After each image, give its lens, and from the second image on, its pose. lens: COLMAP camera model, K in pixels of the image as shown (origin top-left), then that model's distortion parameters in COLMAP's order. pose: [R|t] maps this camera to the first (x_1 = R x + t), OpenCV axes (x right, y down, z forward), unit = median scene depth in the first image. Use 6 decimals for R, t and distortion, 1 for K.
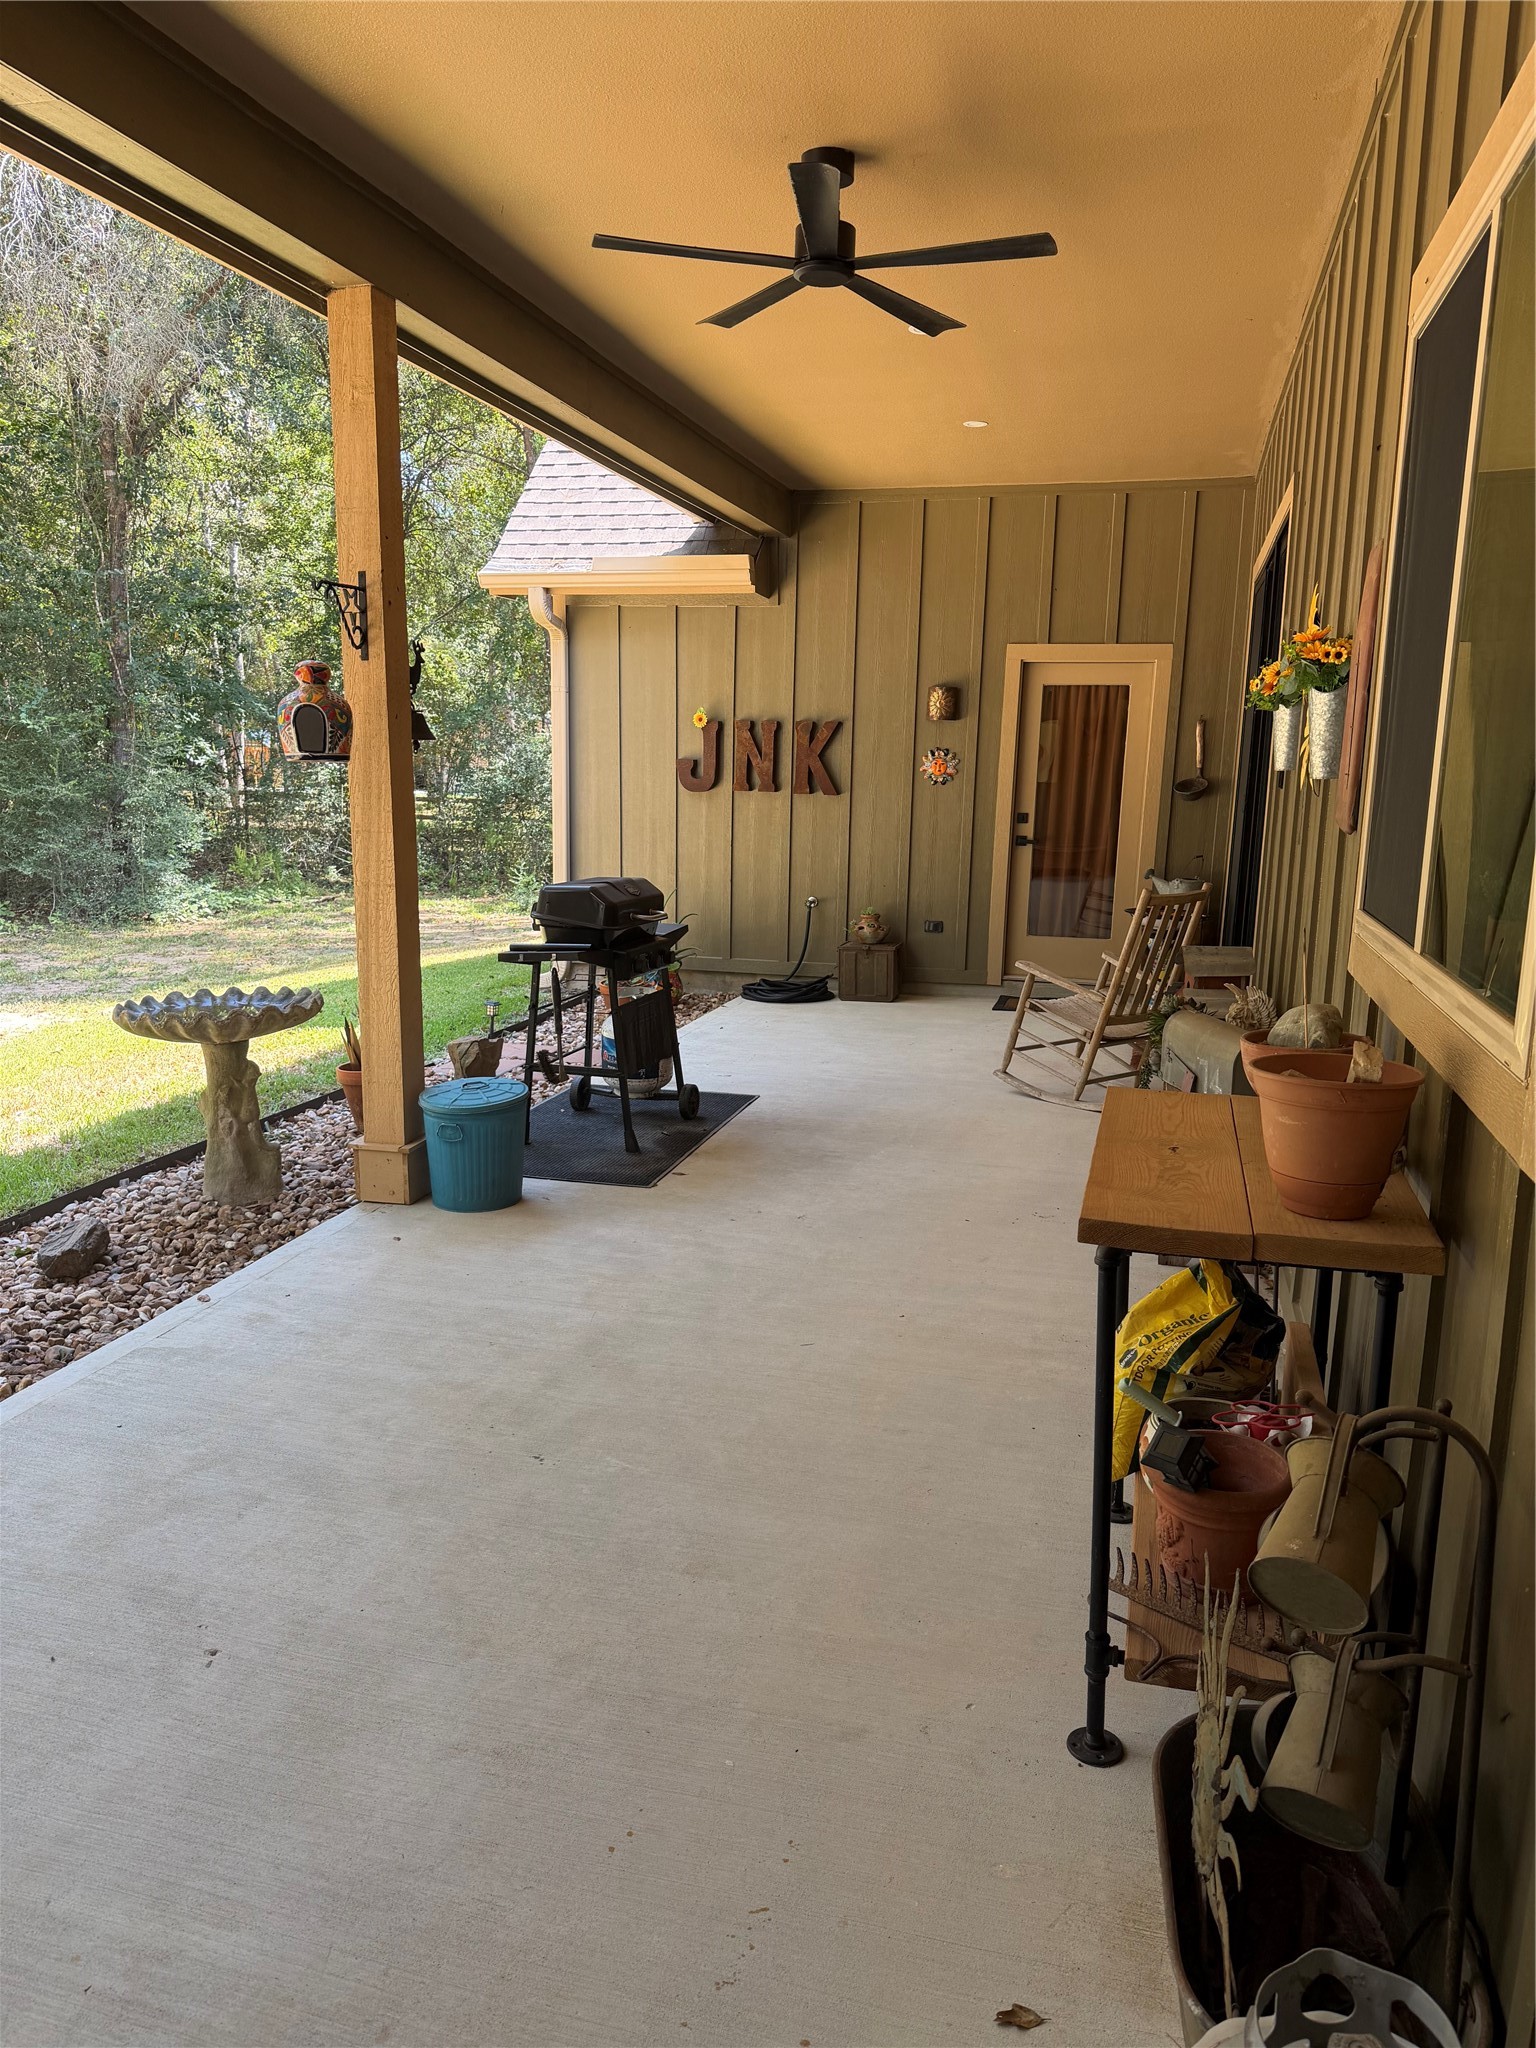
lens RADIAL K [[1414.6, 0, 767.0], [0, 1414.6, 1039.4], [0, 0, 1]] dist [-0.005428, -0.020016]
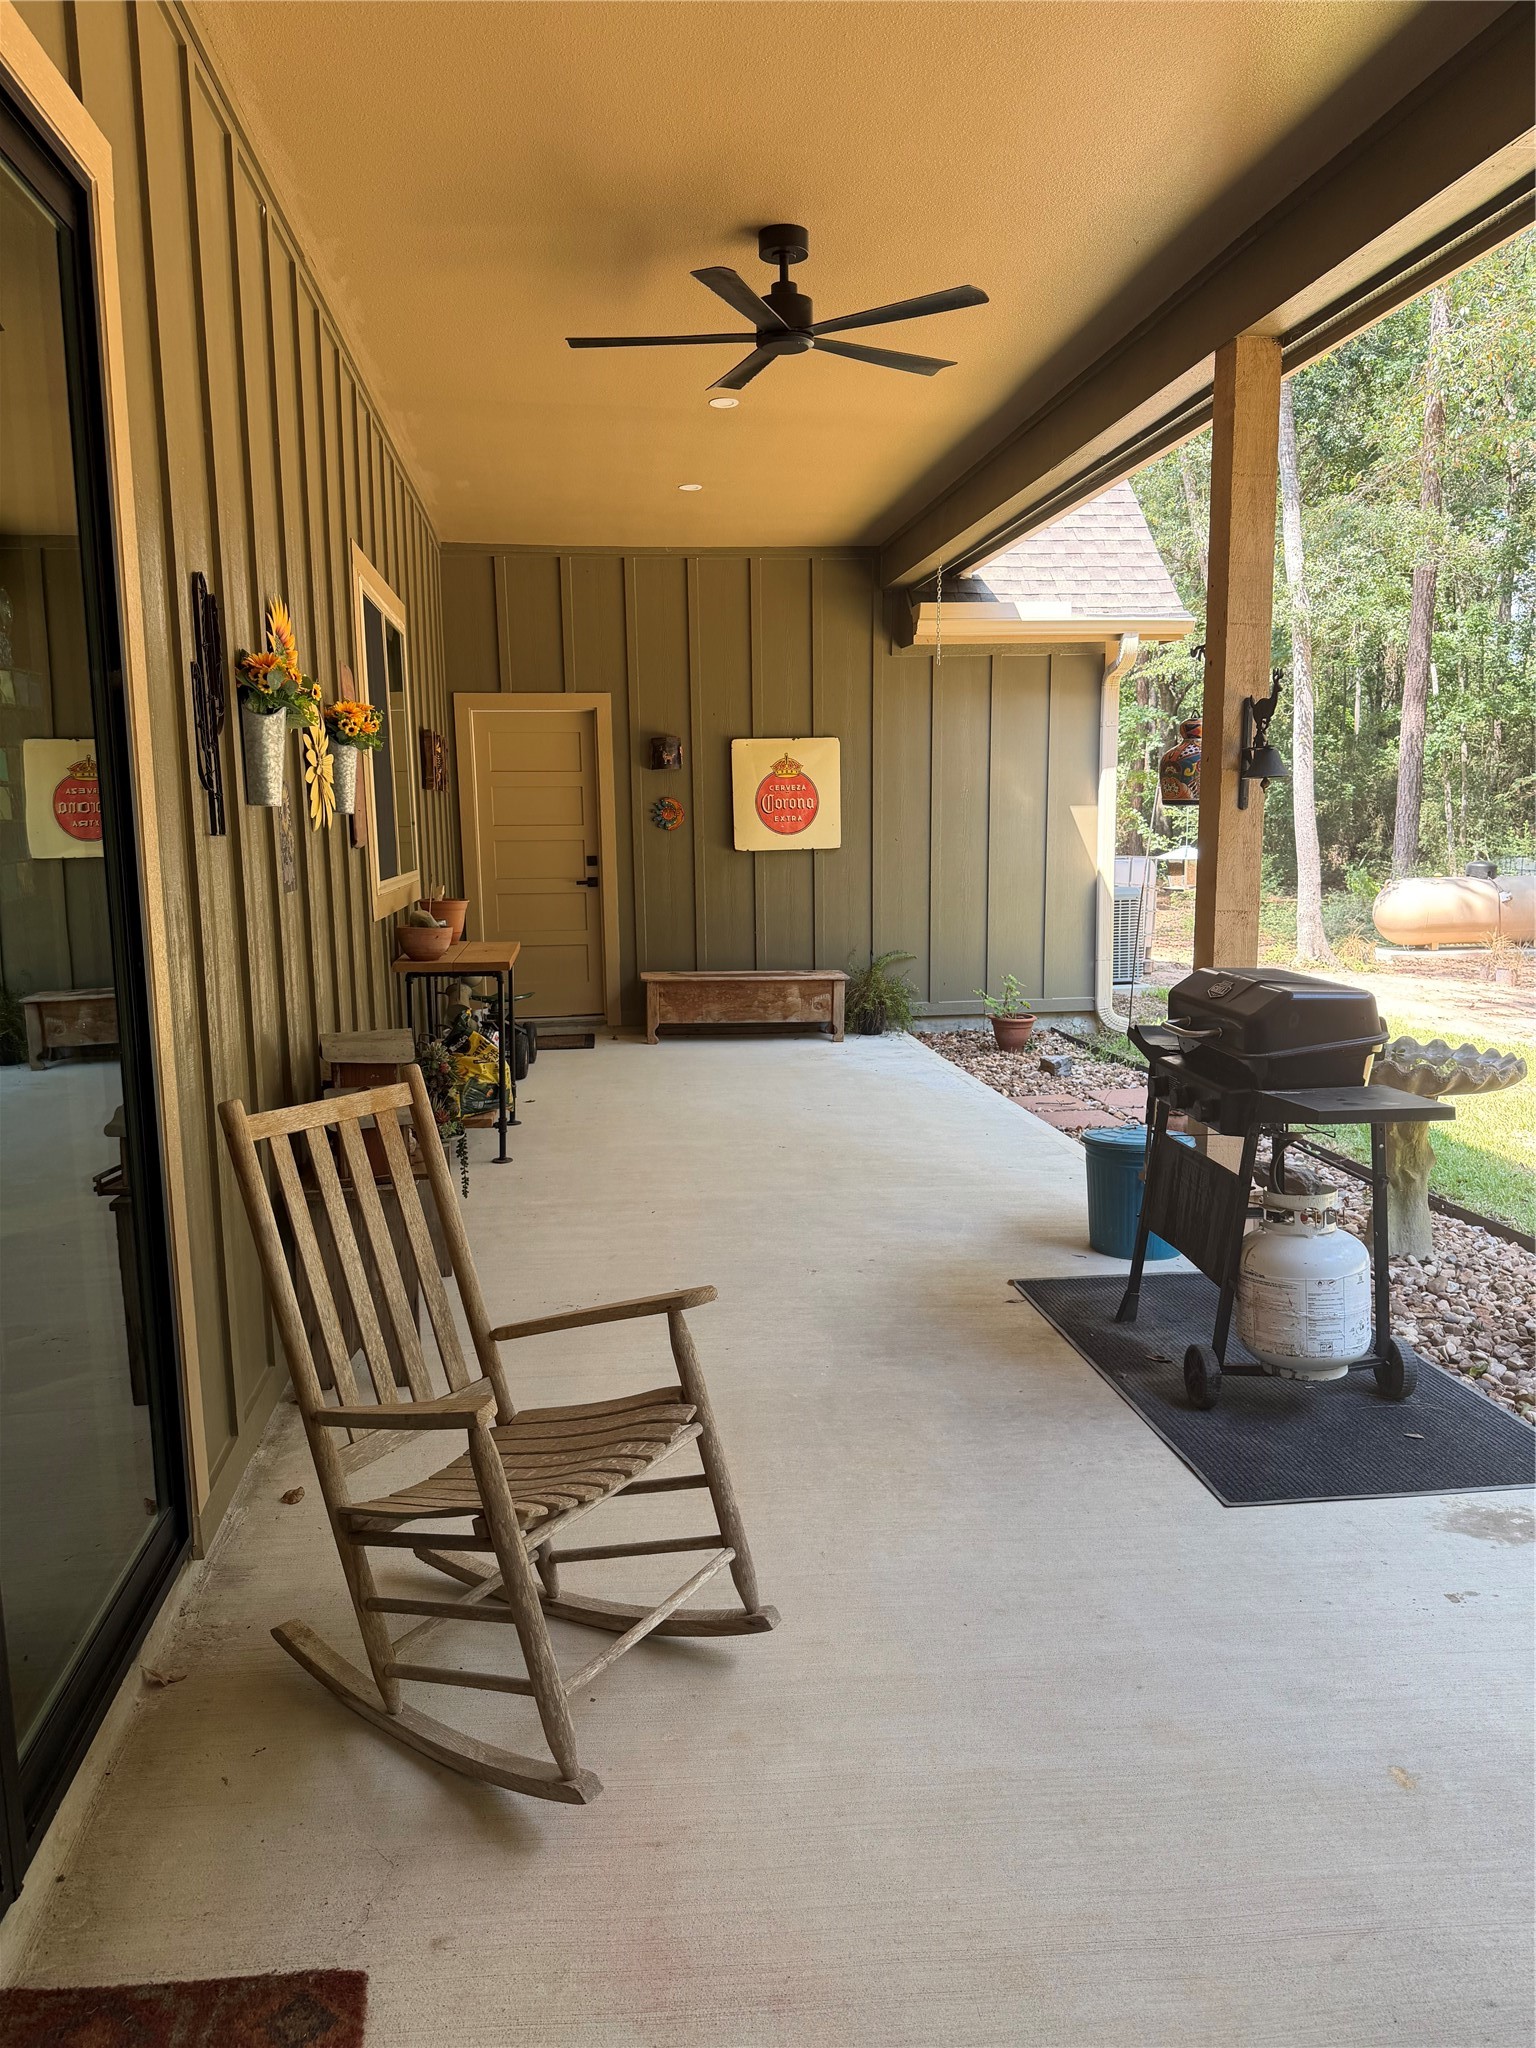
lens RADIAL K [[1414.6, 0, 767.0], [0, 1414.6, 1013.8], [0, 0, 1]] dist [-0.005428, -0.020016]
pose [[-0.923669, 0.036747, -0.381425, 0.429338], [-0.084944, 0.950991, 0.297324, -0.334926], [0.373657, 0.307028, -0.875279, 1.855540]]
